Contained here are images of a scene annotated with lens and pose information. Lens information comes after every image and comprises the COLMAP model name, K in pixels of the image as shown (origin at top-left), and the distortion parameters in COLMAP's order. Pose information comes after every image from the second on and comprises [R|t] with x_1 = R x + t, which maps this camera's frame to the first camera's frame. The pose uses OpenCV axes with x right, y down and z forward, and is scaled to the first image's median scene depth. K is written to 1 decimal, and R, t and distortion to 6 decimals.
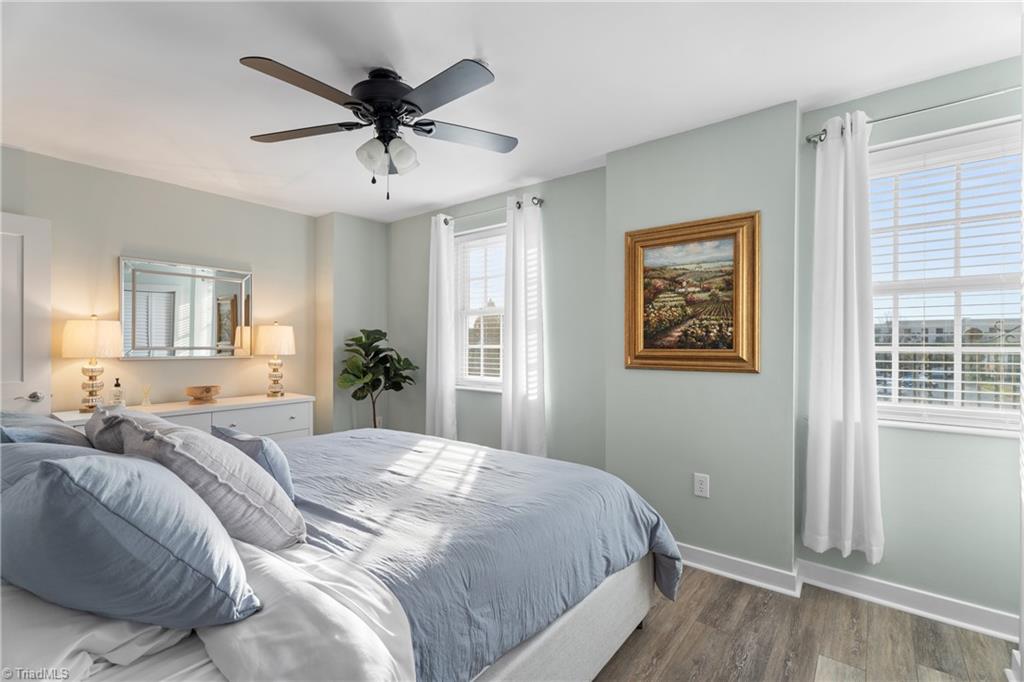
lens RADIAL K [[458.7, 0, 508.1], [0, 458.7, 347.9], [0, 0, 1]] dist [-0.002059, -0.000970]
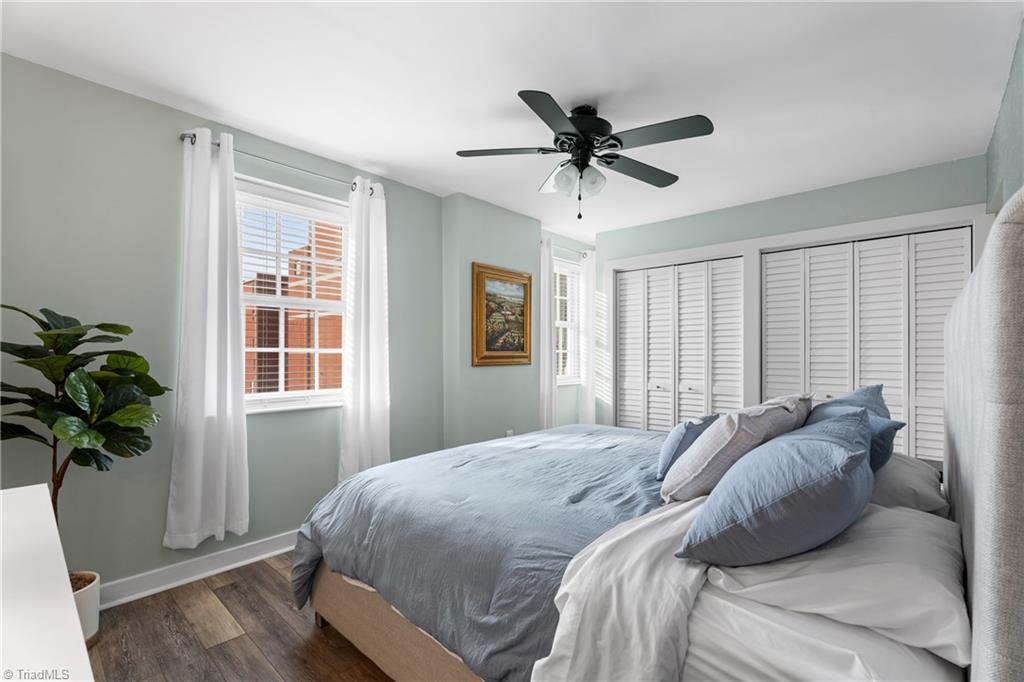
lens RADIAL K [[451.2, 0, 510.9], [0, 451.2, 345.3], [0, 0, 1]] dist [-0.000814, -0.000407]
pose [[0.071962, 0.004615, 0.997397, -1.071494], [-0.001590, 0.999989, -0.004512, -0.010465], [-0.997406, -0.001261, 0.071969, 0.847244]]
